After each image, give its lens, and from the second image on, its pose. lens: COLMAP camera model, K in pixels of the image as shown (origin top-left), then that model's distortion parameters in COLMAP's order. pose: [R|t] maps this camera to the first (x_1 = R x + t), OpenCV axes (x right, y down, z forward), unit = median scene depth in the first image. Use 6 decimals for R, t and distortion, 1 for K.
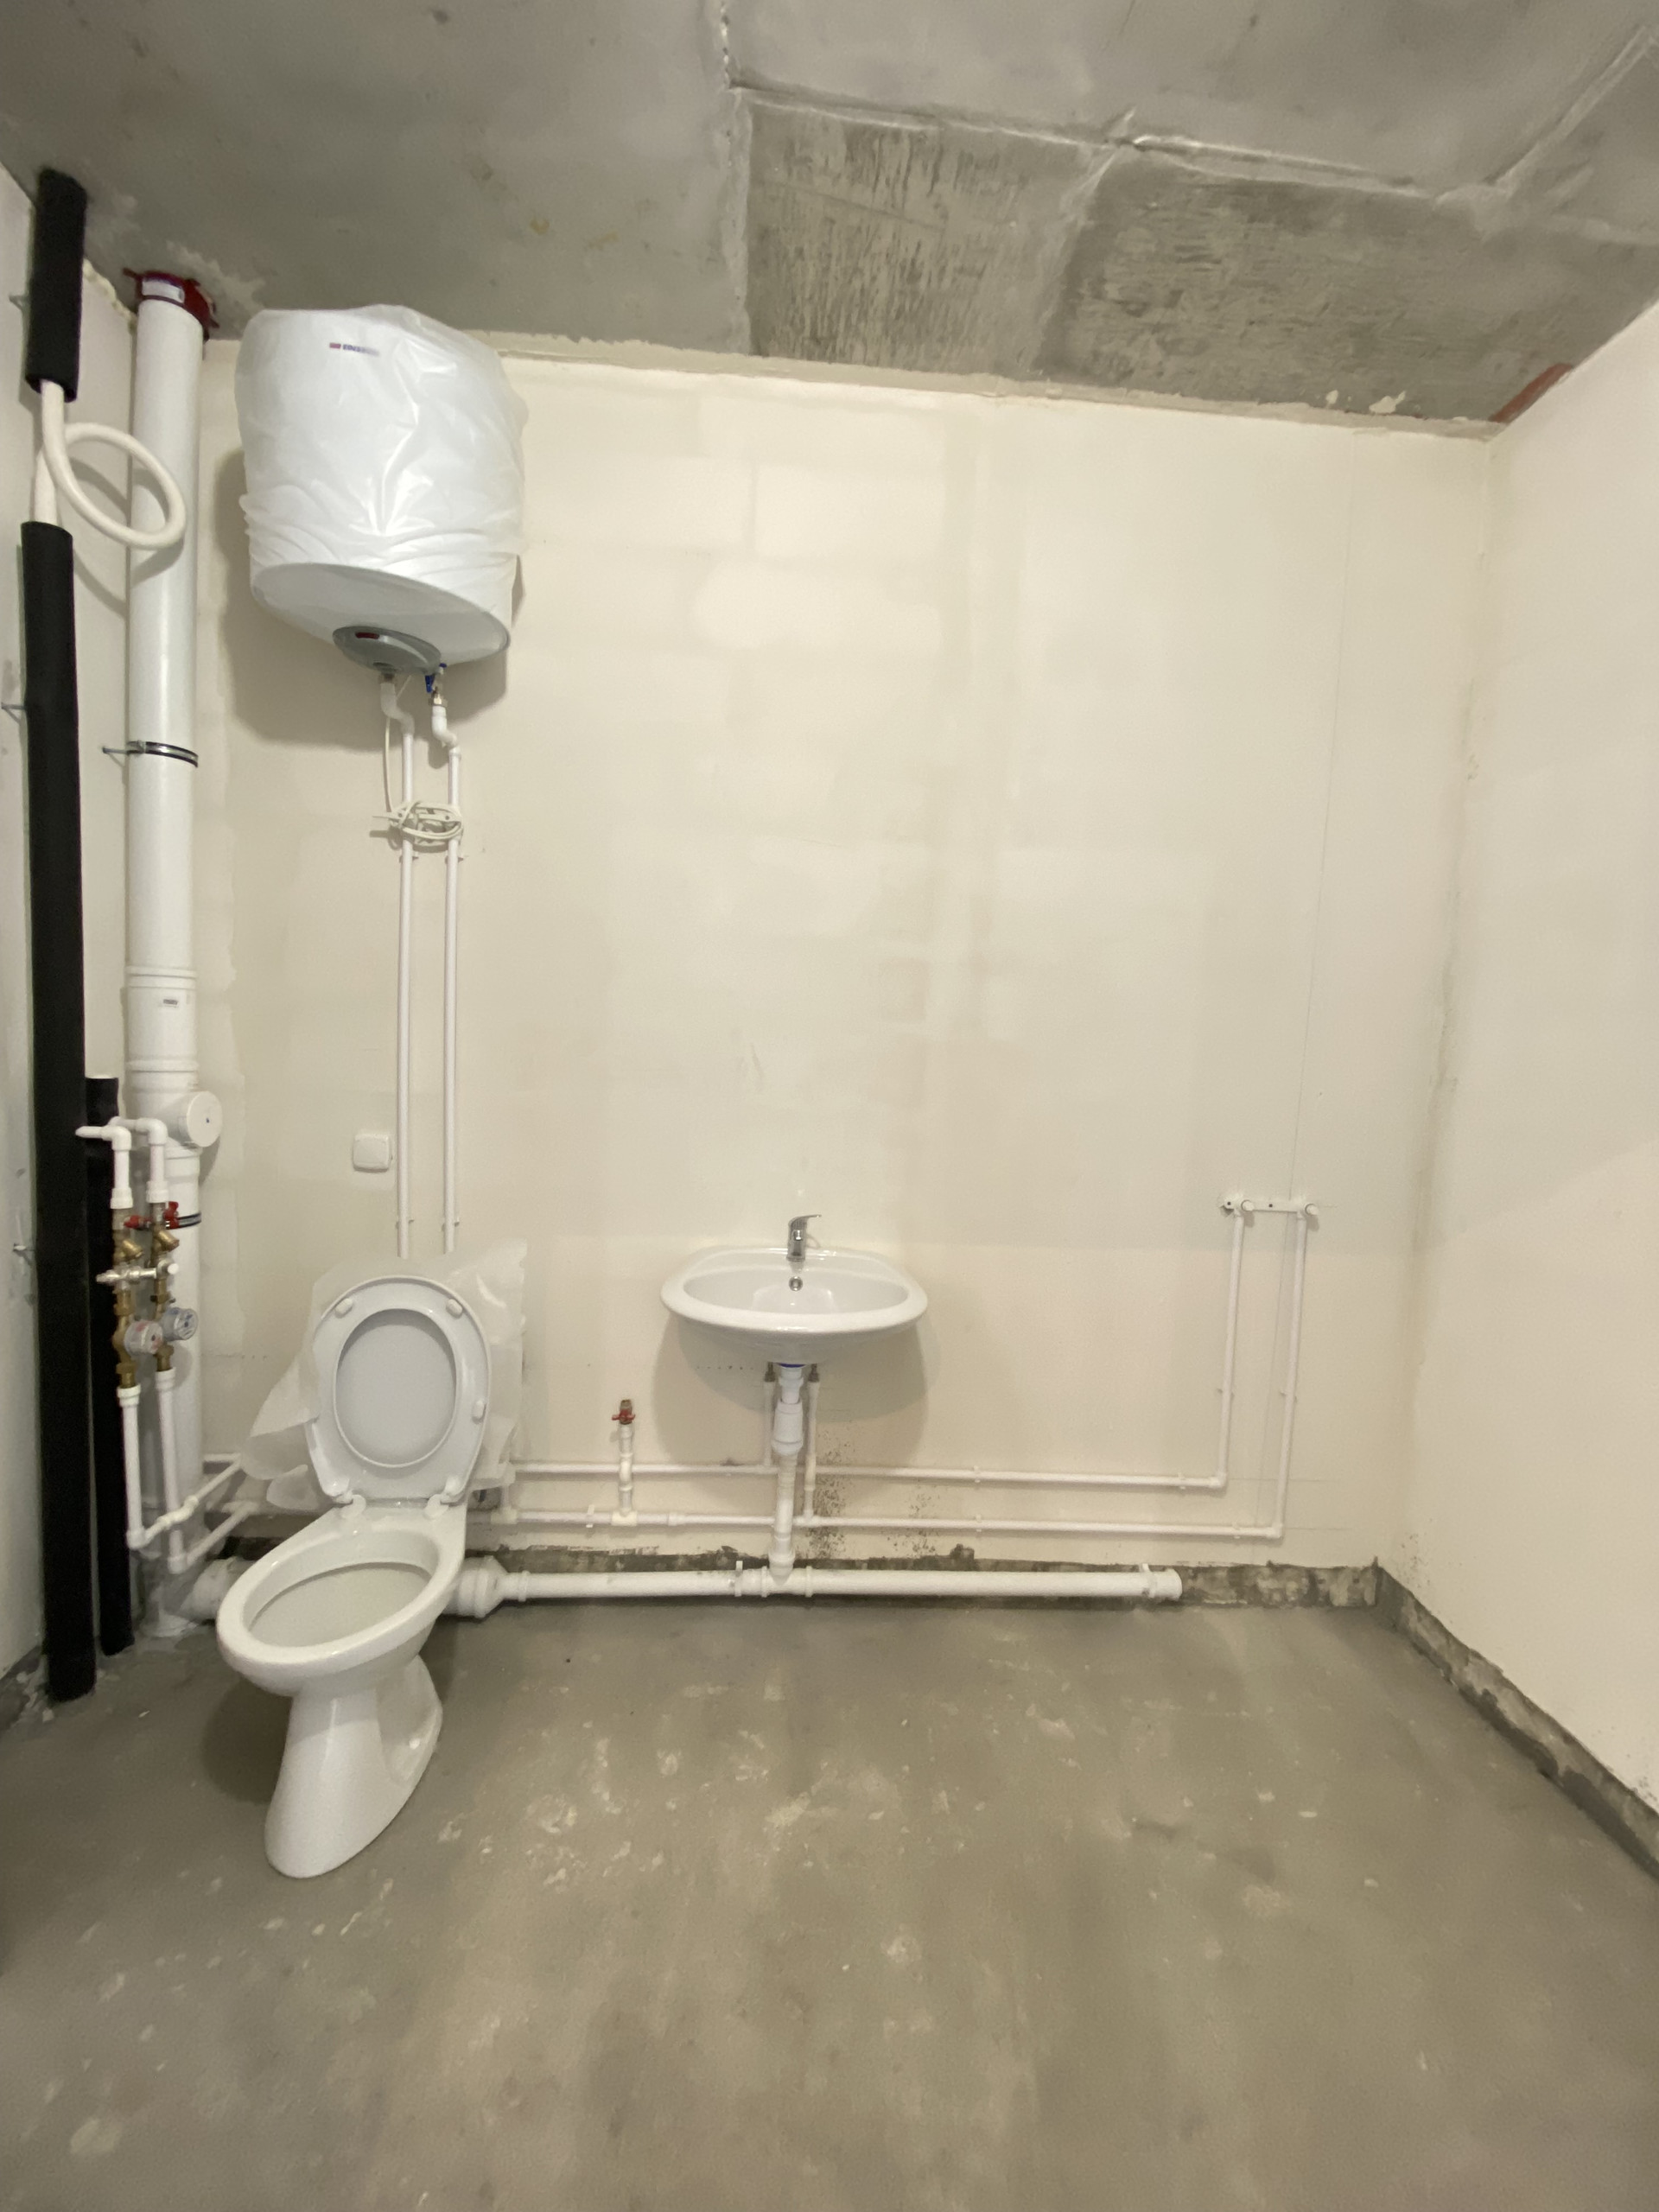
lens RADIAL K [[996.7, 0, 829.5], [0, 996.7, 1106.0], [0, 0, 1]] dist [0.009604, -0.000411]
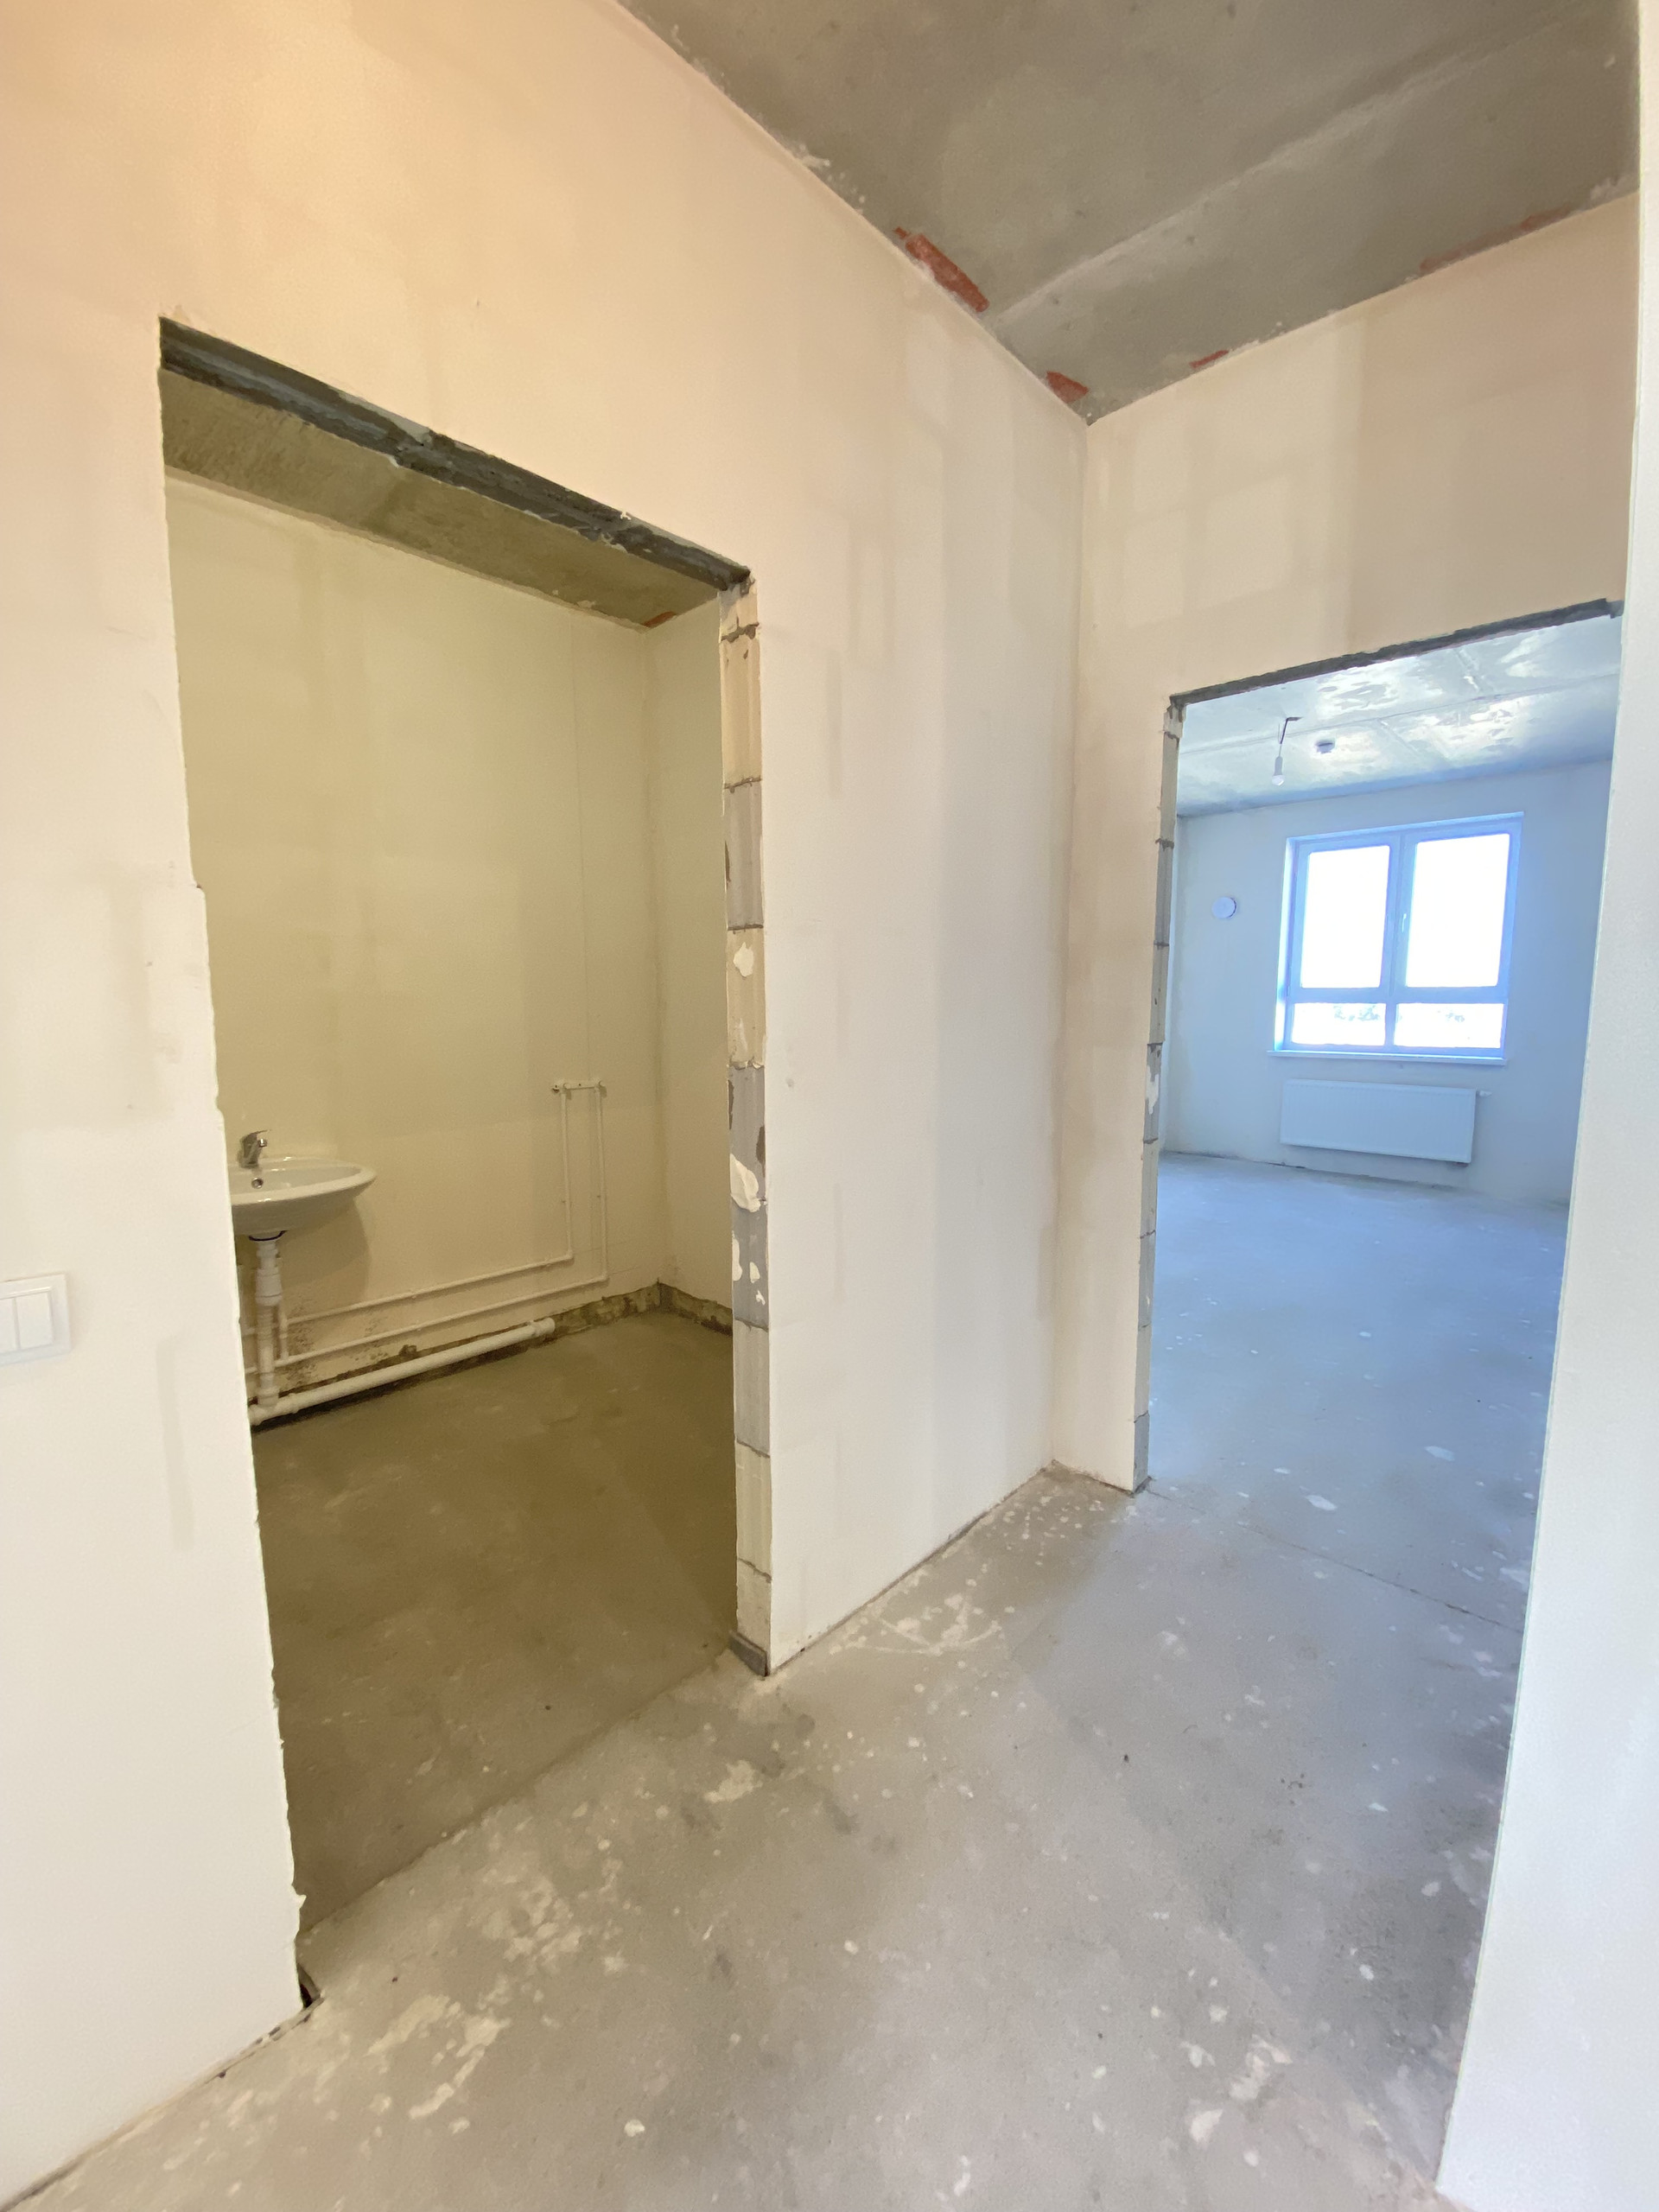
lens RADIAL K [[996.7, 0, 829.5], [0, 996.7, 1106.0], [0, 0, 1]] dist [0.009604, -0.000411]
pose [[0.770661, -0.127278, 0.624406, -0.271395], [0.092172, 0.991811, 0.088408, 0.026152], [-0.630545, -0.010580, 0.776081, -0.535514]]
